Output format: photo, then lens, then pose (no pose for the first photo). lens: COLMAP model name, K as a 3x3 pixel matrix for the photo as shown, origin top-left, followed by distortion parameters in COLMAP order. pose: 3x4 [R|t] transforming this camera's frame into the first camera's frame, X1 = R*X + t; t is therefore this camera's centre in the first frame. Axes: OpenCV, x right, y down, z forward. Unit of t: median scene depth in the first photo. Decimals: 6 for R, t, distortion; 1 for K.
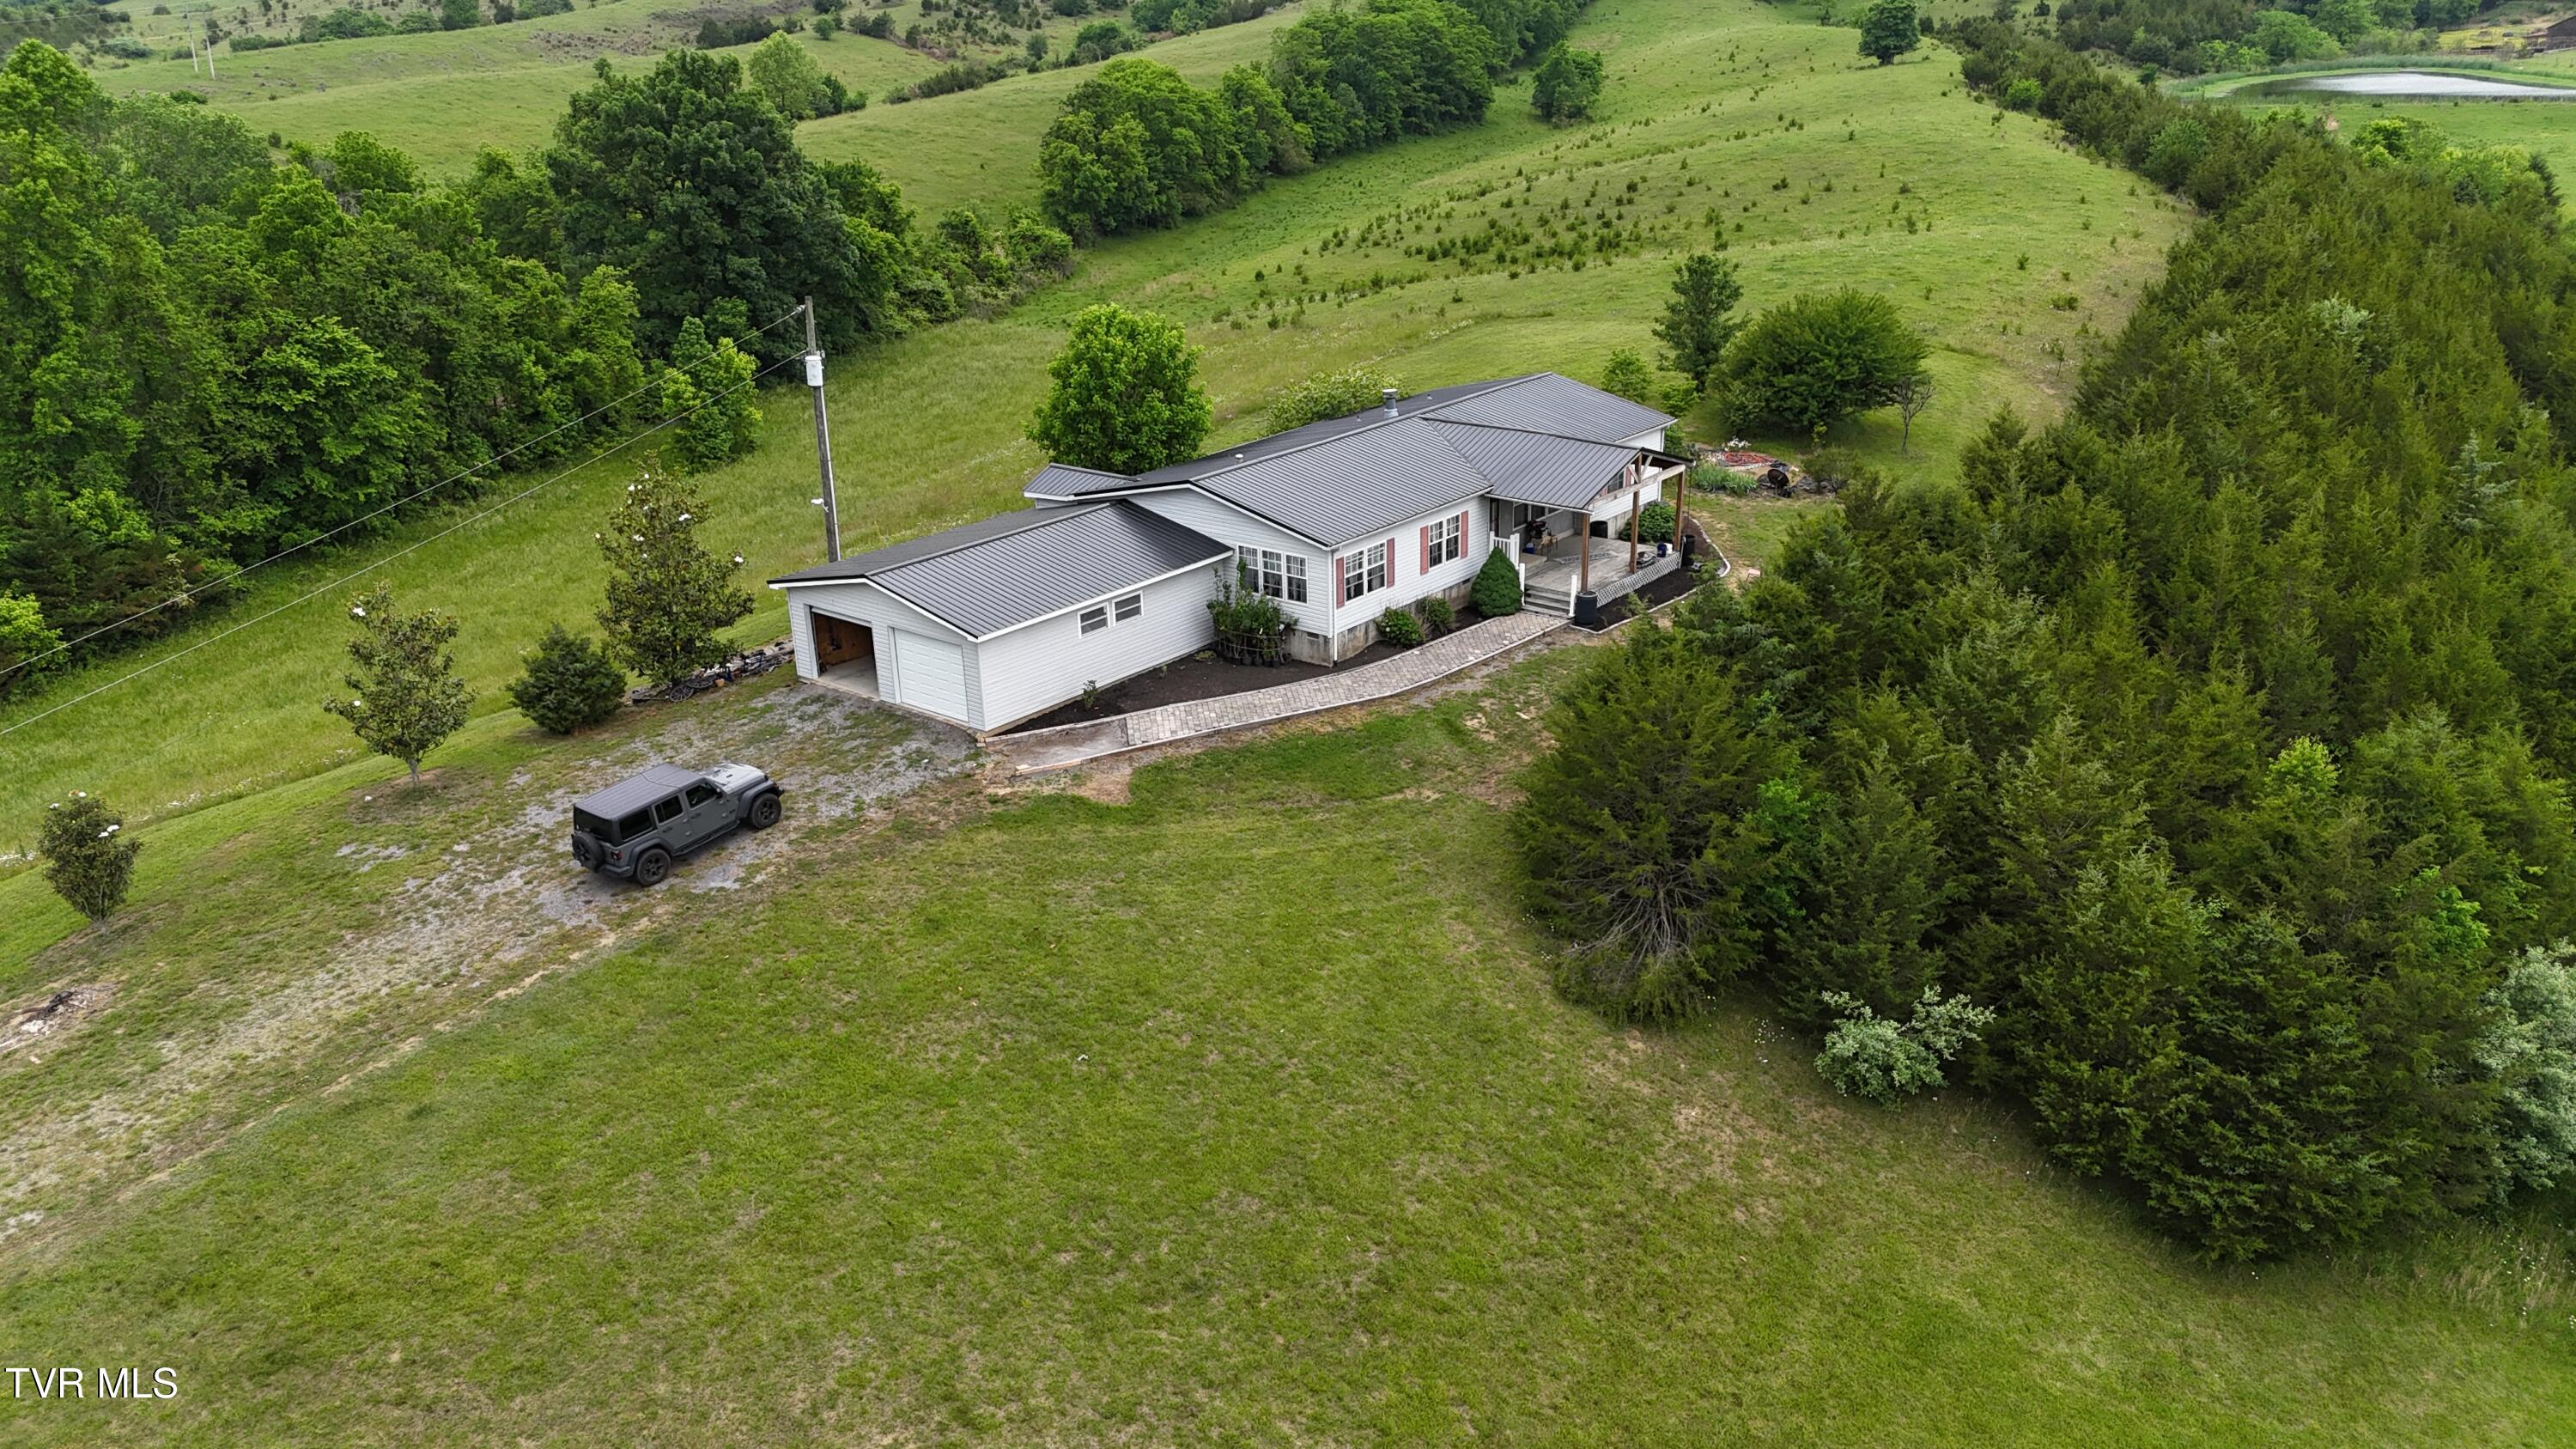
lens RADIAL K [[1892.7, 0, 1288.0], [0, 1892.7, 724.5], [0, 0, 1]] dist [0.061879, -0.048165]
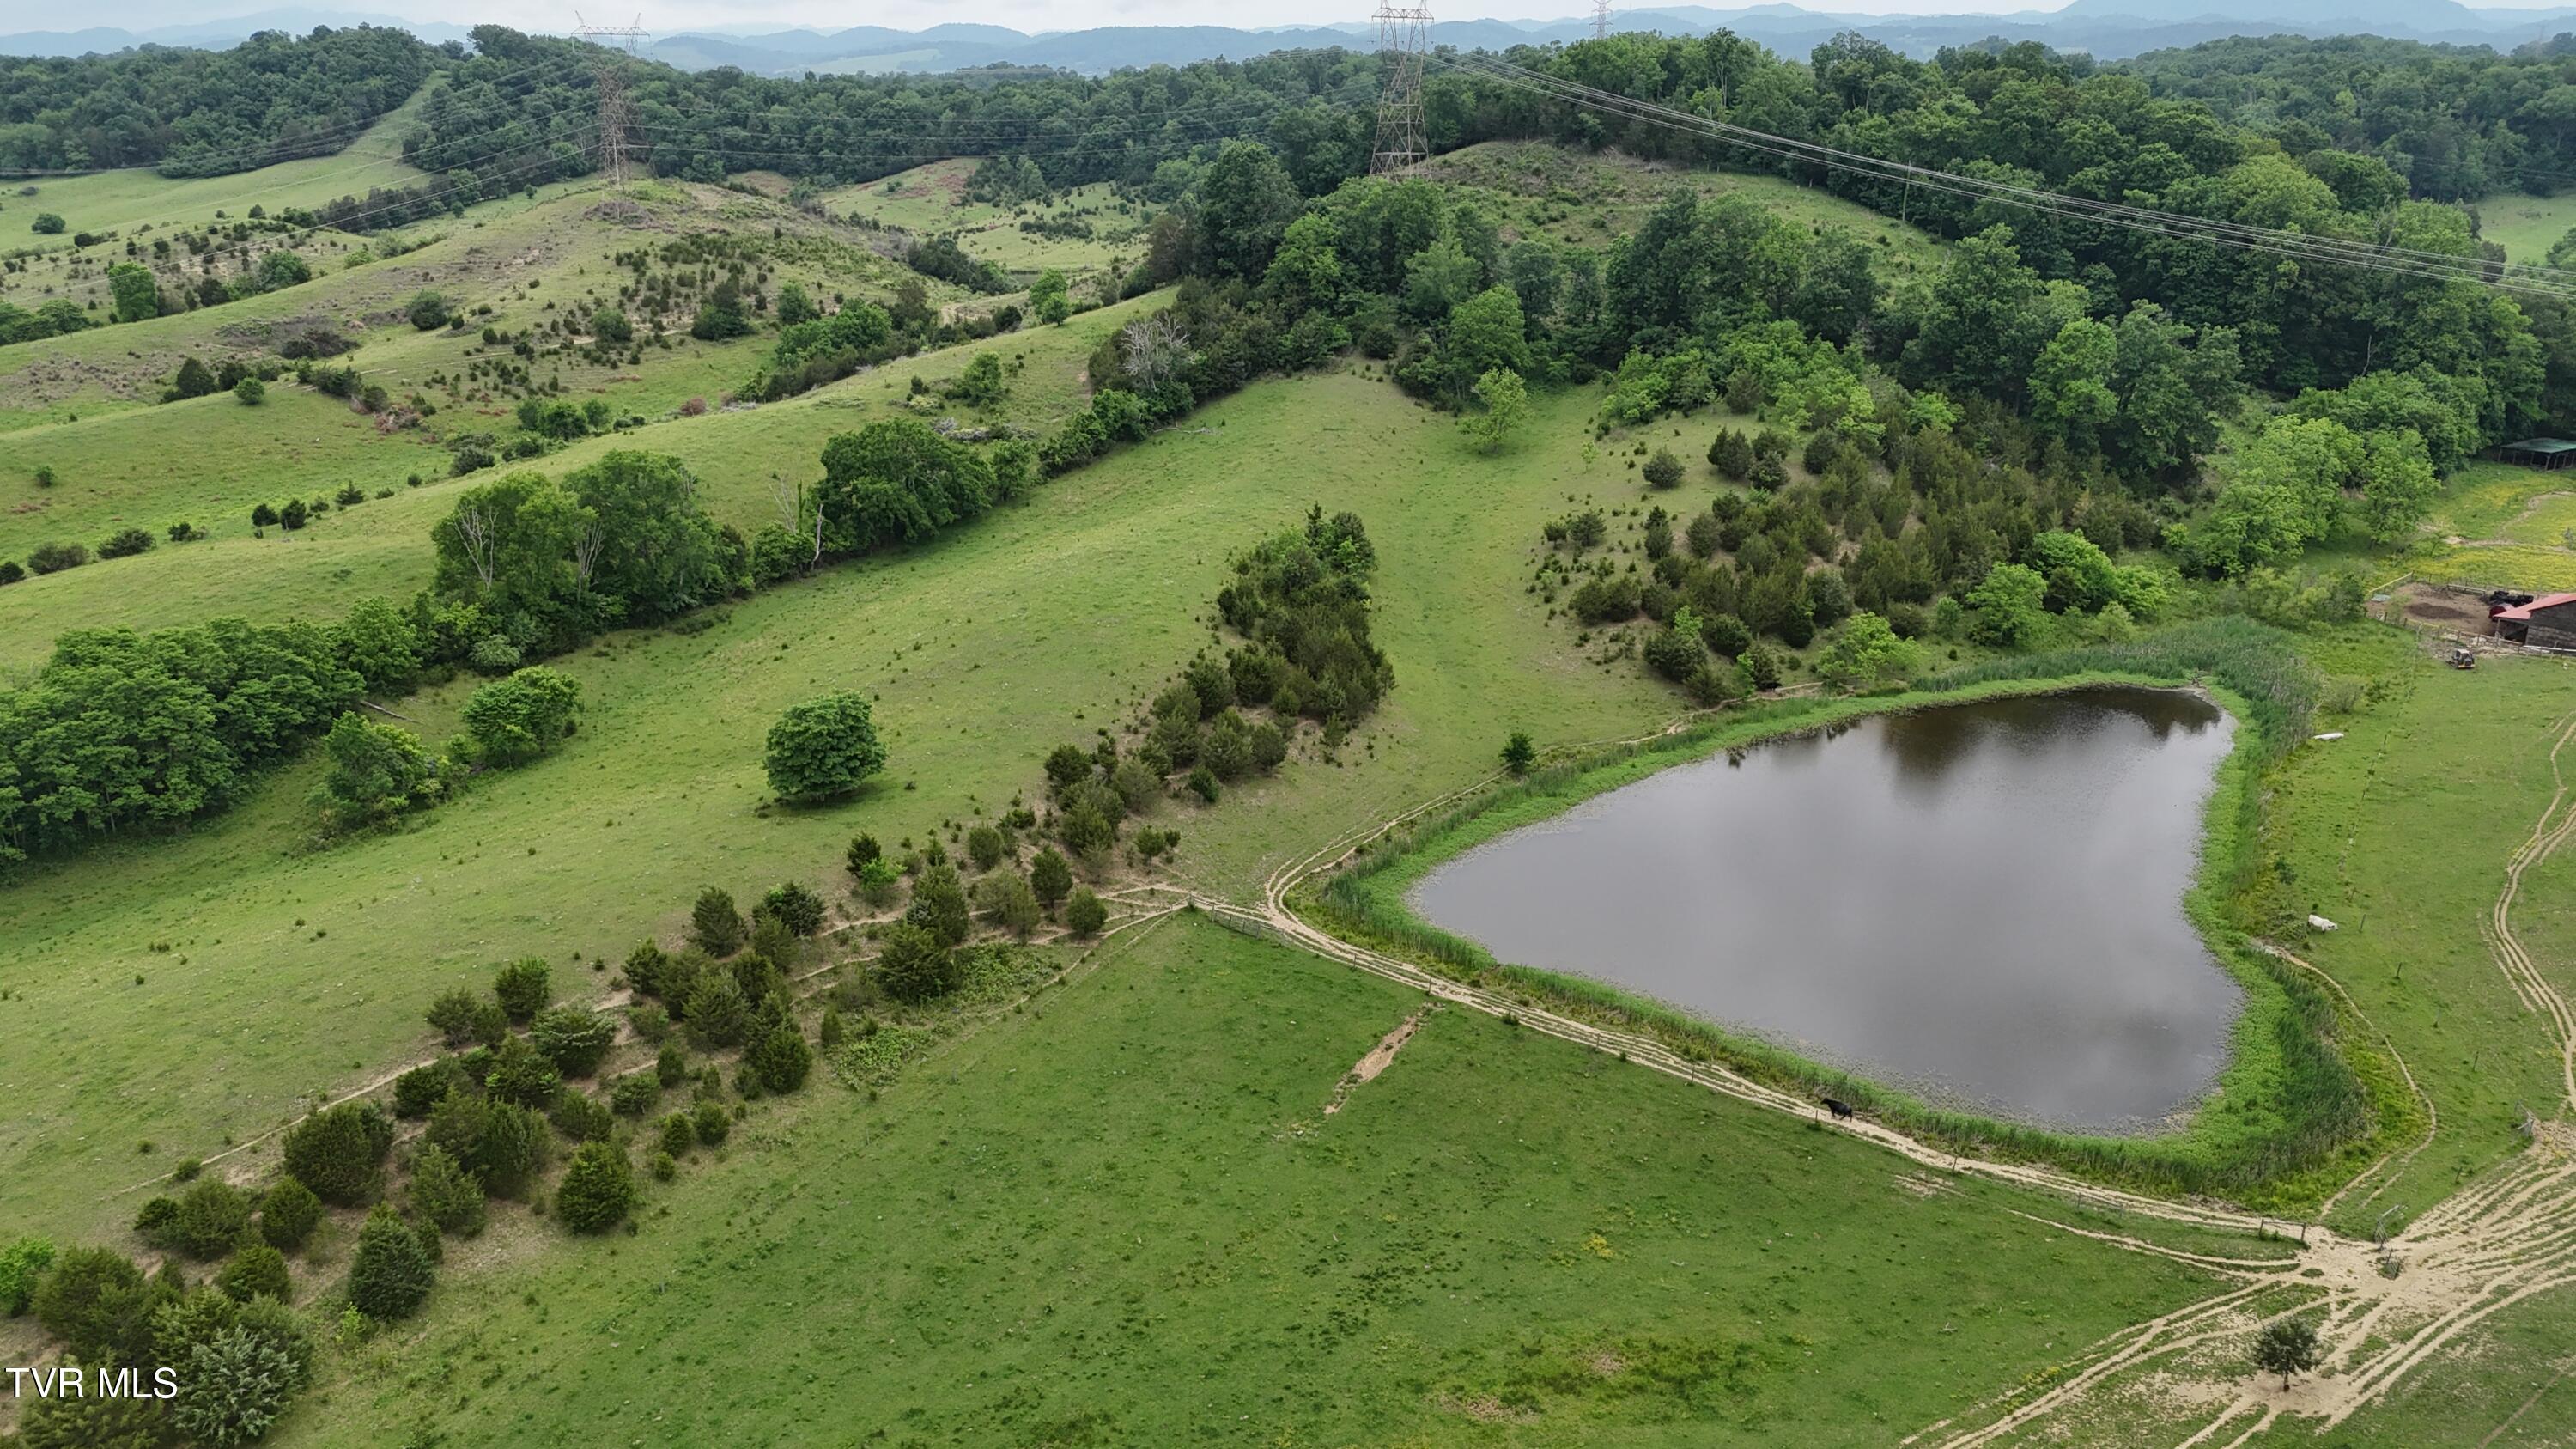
lens RADIAL K [[1892.7, 0, 1288.0], [0, 1892.7, 724.5], [0, 0, 1]] dist [0.061879, -0.048165]
pose [[0.958072, 0.115228, -0.262336, 3.428333], [-0.121242, 0.992600, -0.006795, -2.123804], [0.259612, 0.038316, 0.964953, 2.432650]]
